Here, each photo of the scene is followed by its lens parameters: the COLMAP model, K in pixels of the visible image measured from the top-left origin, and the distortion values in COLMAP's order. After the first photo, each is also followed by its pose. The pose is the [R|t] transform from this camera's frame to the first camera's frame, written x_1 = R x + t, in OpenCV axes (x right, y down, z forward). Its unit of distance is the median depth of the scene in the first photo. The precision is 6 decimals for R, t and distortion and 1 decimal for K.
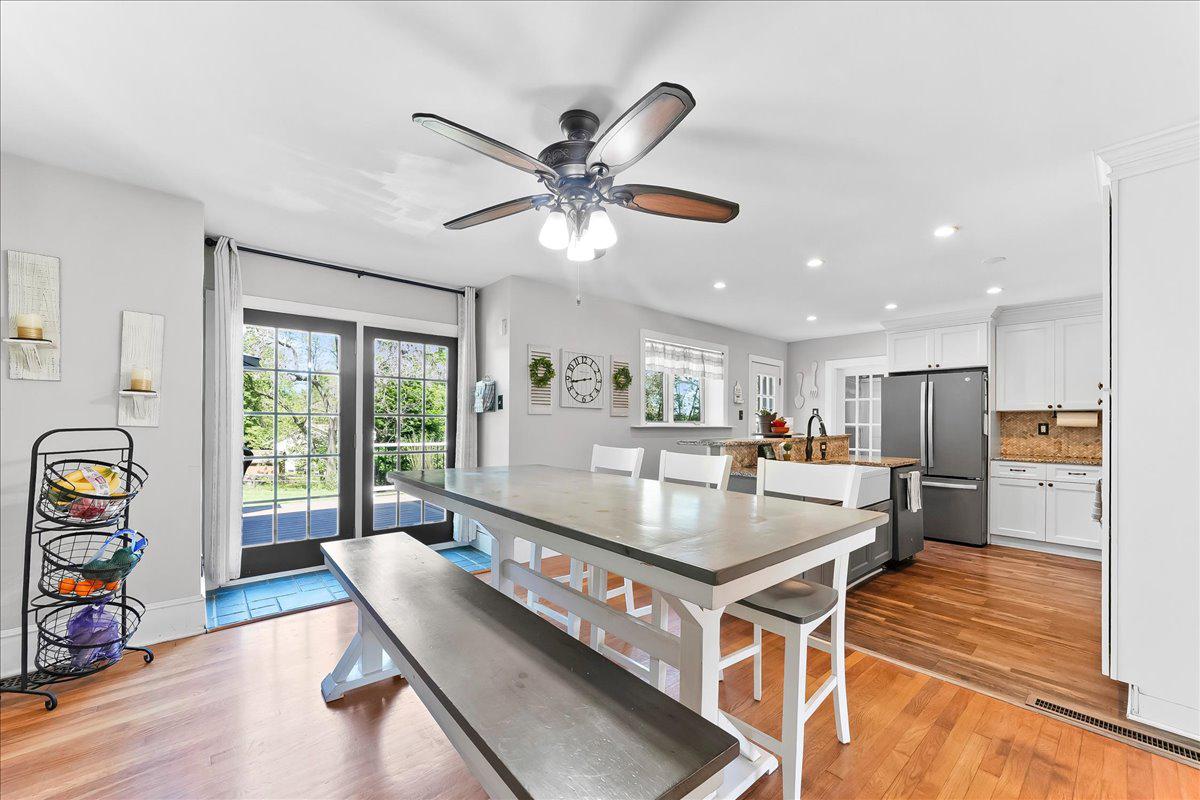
lens RADIAL K [[458.3, 0, 601.8], [0, 458.3, 420.2], [0, 0, 1]] dist [-0.001968, -0.000230]
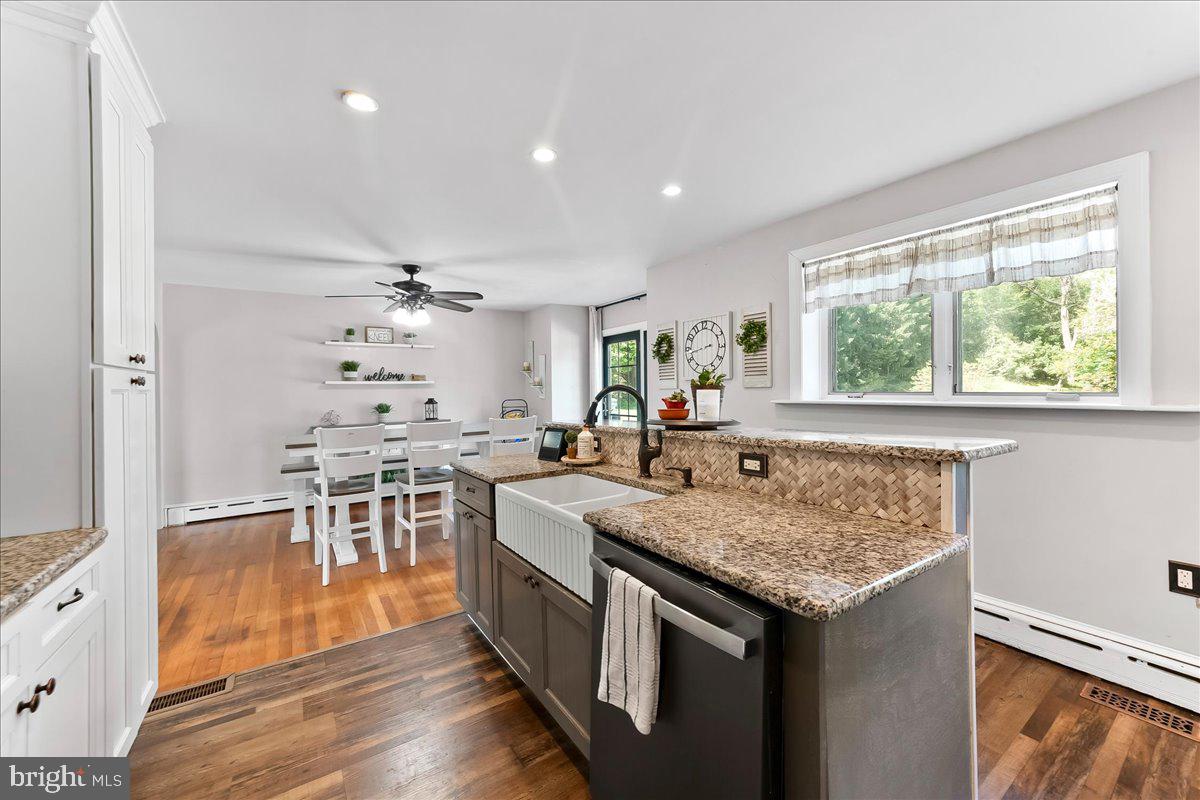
lens RADIAL K [[469.3, 0, 598.2], [0, 469.3, 380.6], [0, 0, 1]] dist [-0.001581, -0.000012]
pose [[-0.130503, -0.025679, -0.991115, 1.582866], [0.020104, 0.999390, -0.028540, -0.007005], [0.991244, -0.023650, -0.129907, 1.649873]]
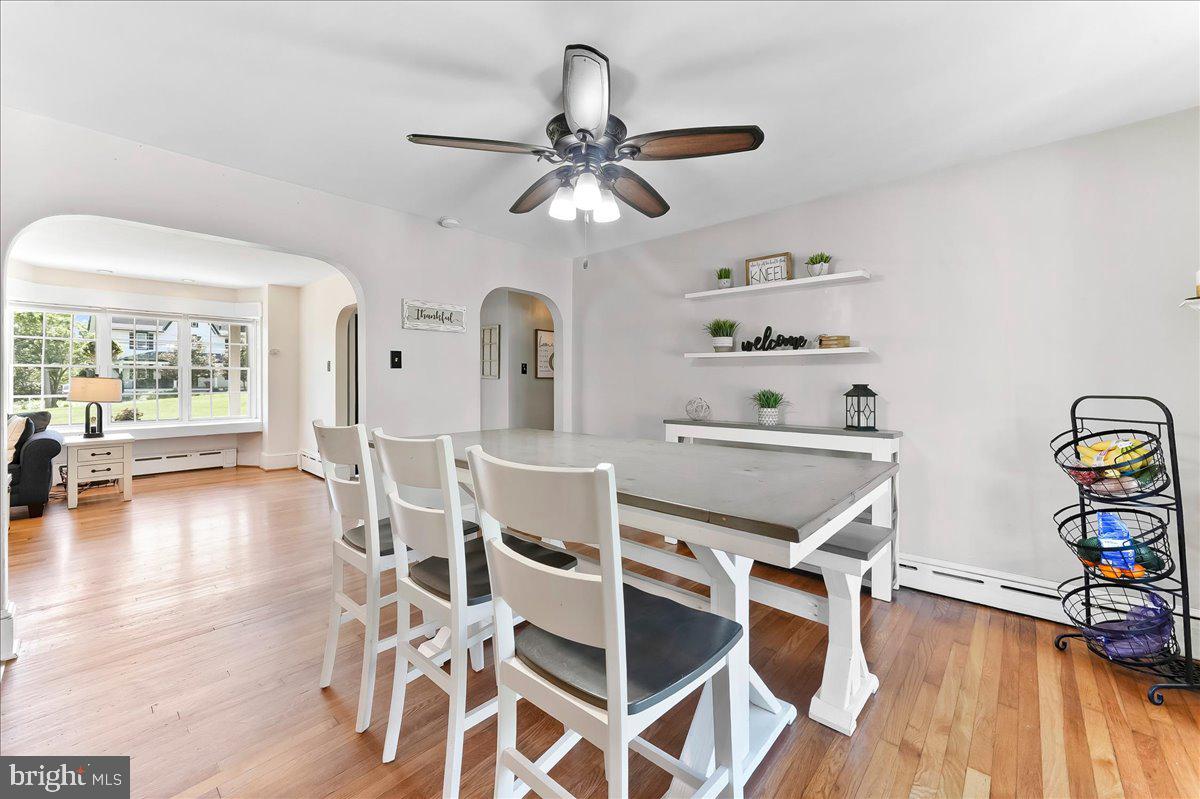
lens RADIAL K [[469.3, 0, 598.2], [0, 469.3, 380.1], [0, 0, 1]] dist [-0.001581, -0.000012]
pose [[-0.992795, -0.013808, -0.119030, 0.030922], [-0.013278, 0.999898, -0.005245, 0.003524], [0.119091, -0.003627, -0.992877, 1.534761]]
